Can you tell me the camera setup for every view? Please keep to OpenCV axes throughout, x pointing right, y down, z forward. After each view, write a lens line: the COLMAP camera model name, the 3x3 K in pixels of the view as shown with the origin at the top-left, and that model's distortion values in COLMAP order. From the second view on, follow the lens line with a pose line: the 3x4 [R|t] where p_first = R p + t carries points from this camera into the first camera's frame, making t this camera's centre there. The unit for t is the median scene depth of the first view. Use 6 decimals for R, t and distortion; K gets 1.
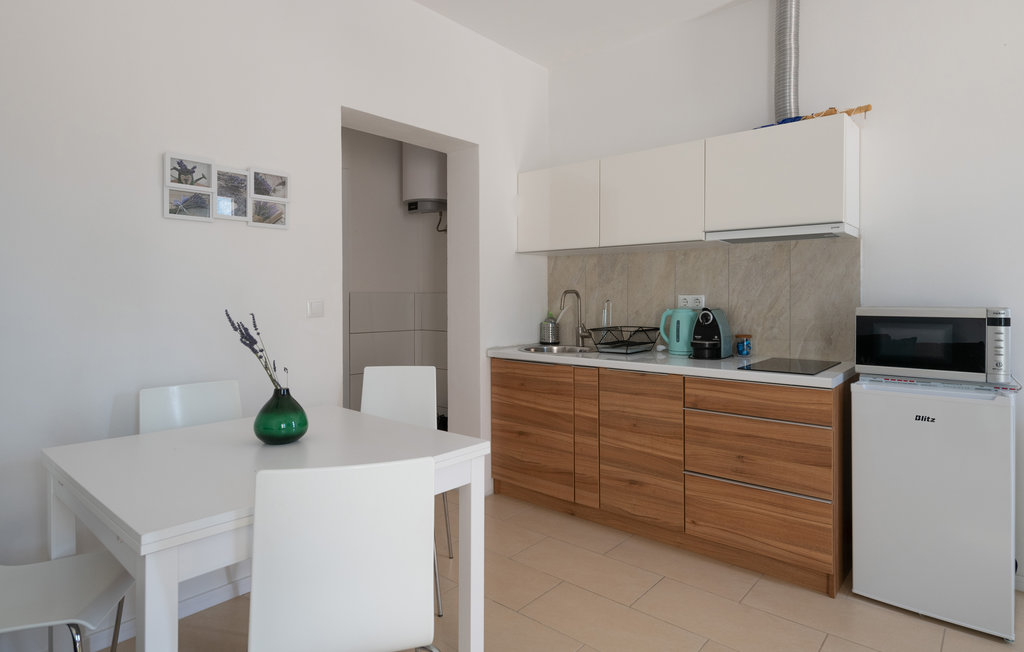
lens RADIAL K [[550.8, 0, 512.3], [0, 550.8, 301.9], [0, 0, 1]] dist [0.000544, 0.000218]
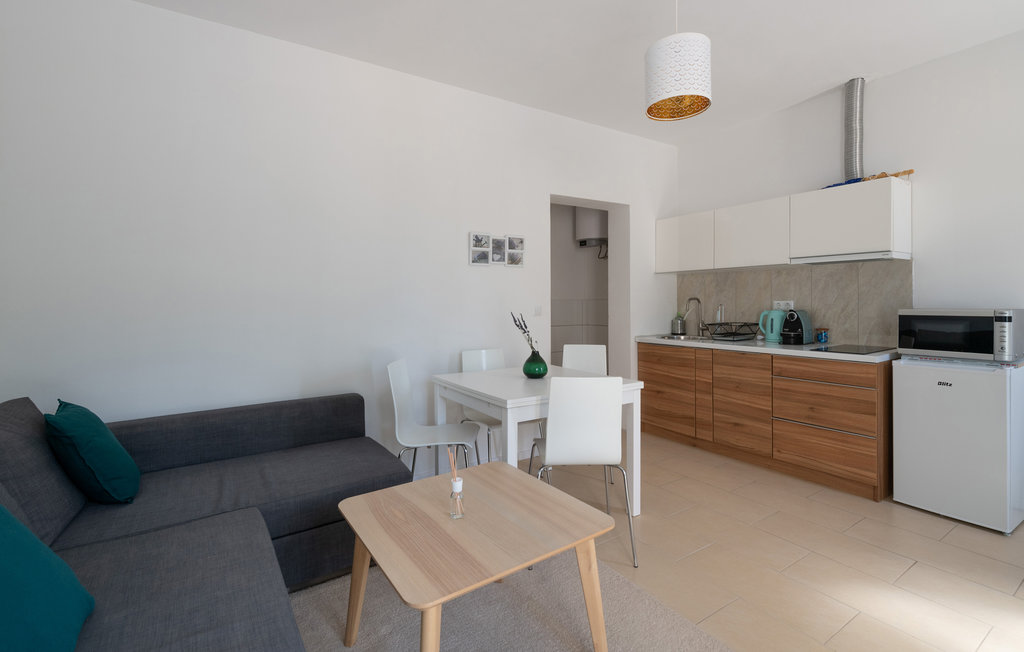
lens RADIAL K [[457.7, 0, 509.6], [0, 457.7, 312.5], [0, 0, 1]] dist [-0.000483, -0.000263]
pose [[0.958457, -0.001601, -0.285231, -0.021672], [0.006777, 0.999830, 0.017162, -0.008425], [0.285155, -0.018382, 0.958305, -0.410531]]
